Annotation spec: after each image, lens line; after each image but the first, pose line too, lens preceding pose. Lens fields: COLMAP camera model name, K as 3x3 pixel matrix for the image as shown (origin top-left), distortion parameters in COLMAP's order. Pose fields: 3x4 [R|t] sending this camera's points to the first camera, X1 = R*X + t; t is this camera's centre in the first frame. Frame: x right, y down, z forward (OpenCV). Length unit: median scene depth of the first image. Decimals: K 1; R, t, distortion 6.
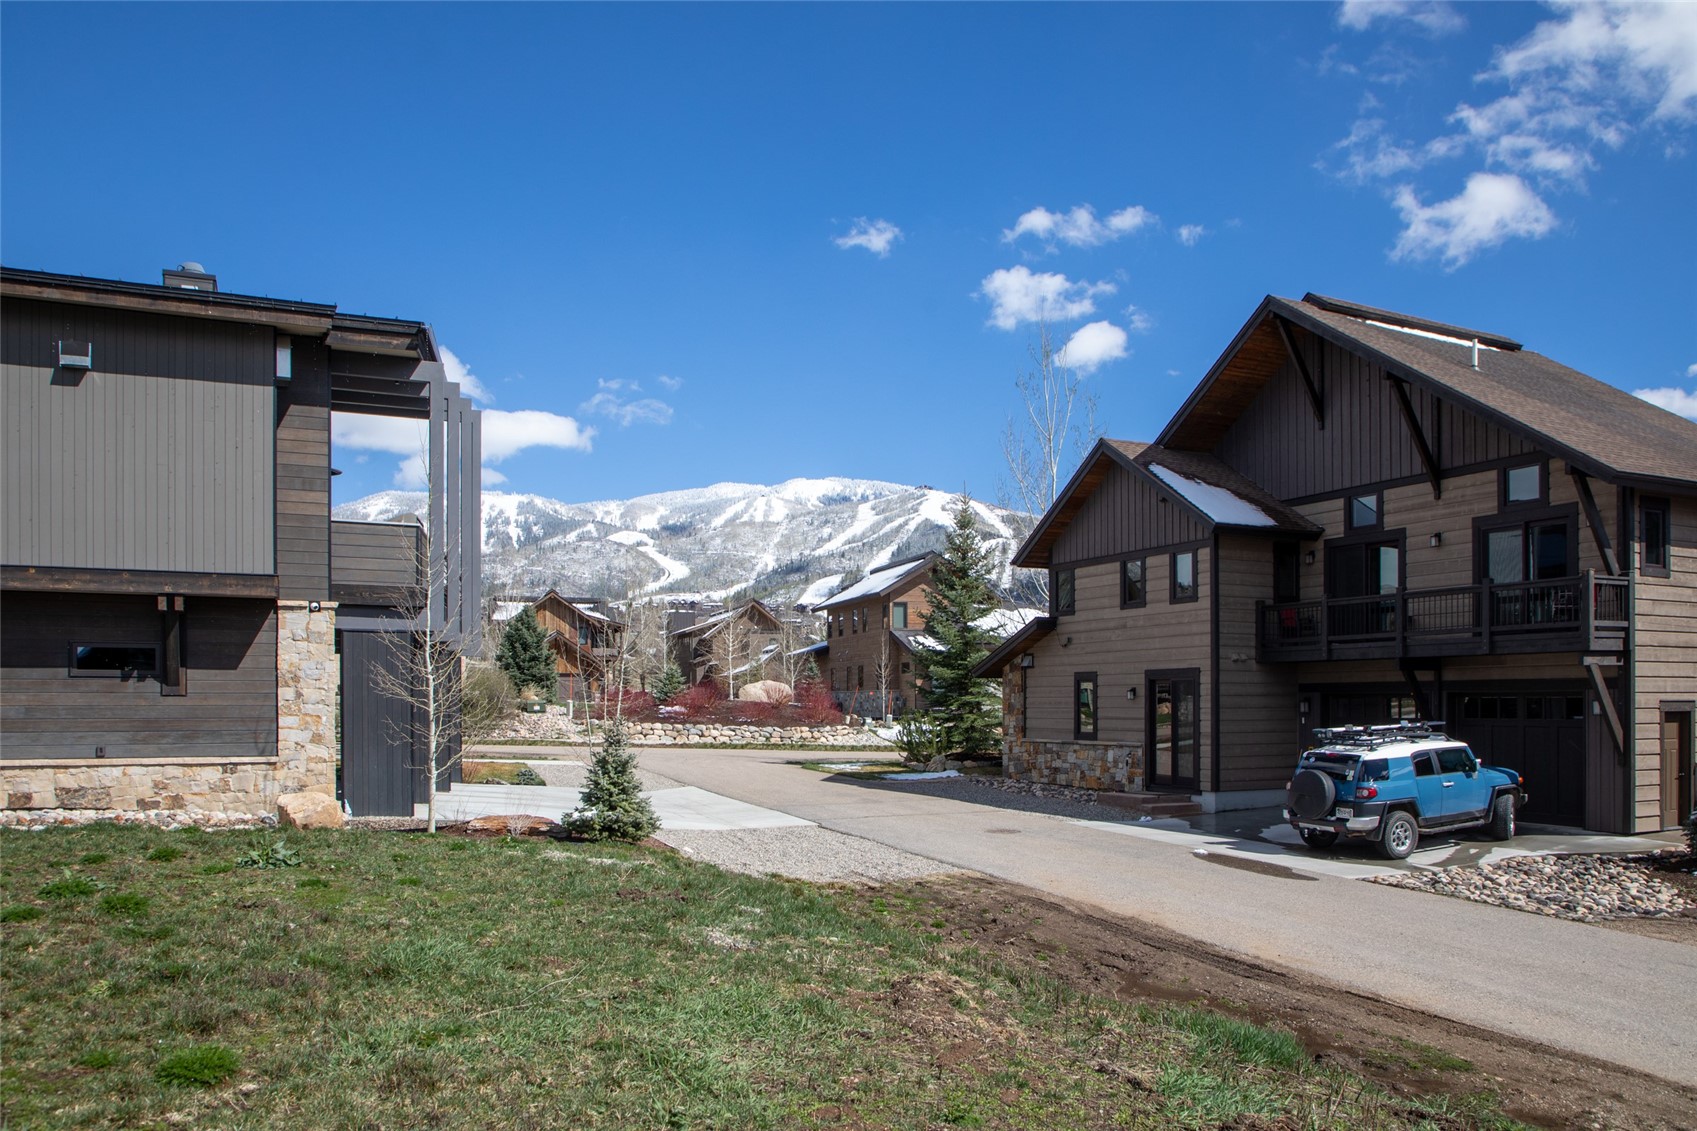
lens RADIAL K [[1236.5, 0, 832.2], [0, 1236.5, 702.1], [0, 0, 1]] dist [-0.057012, 0.011955]
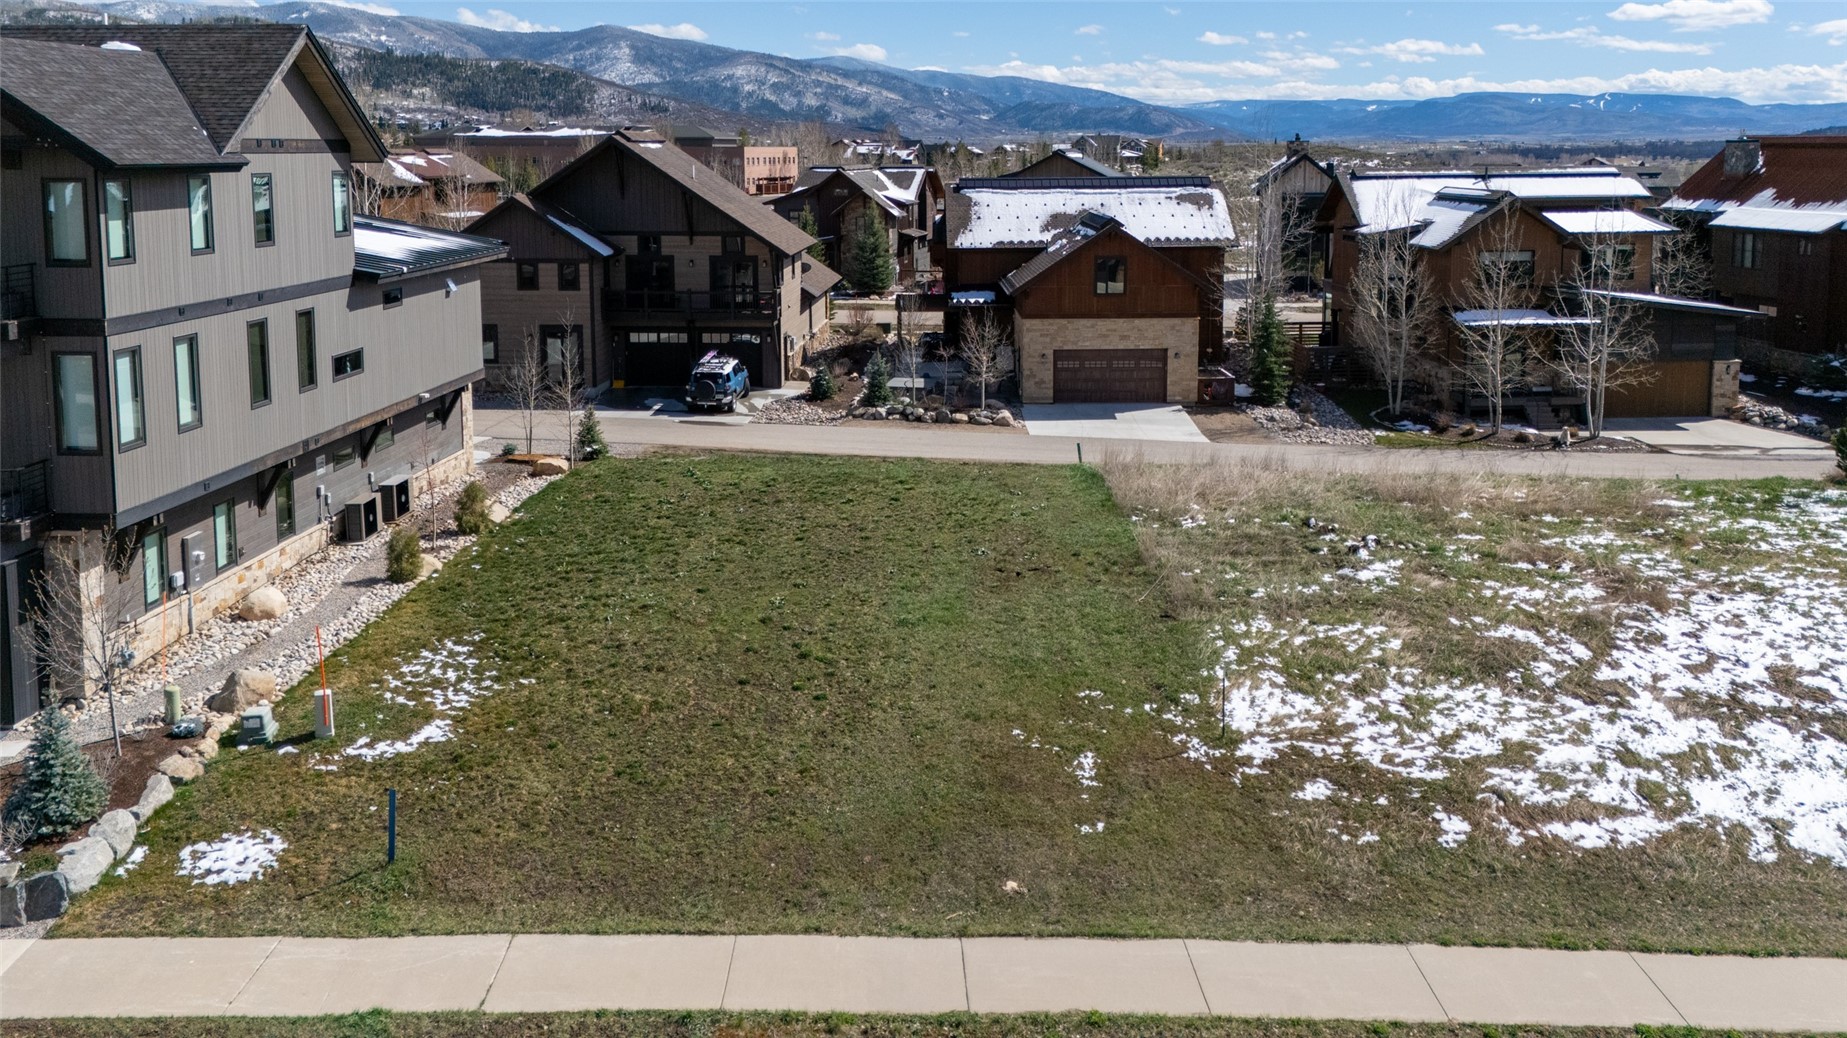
lens RADIAL K [[1487.1, 0, 941.1], [0, 1487.1, 309.4], [0, 0, 1]] dist [0.054623, -0.028699]
pose [[0.485748, -0.094466, 0.868979, -1.244976], [0.001483, 0.994231, 0.107253, -0.258444], [-0.874098, -0.050809, 0.483085, -0.530164]]
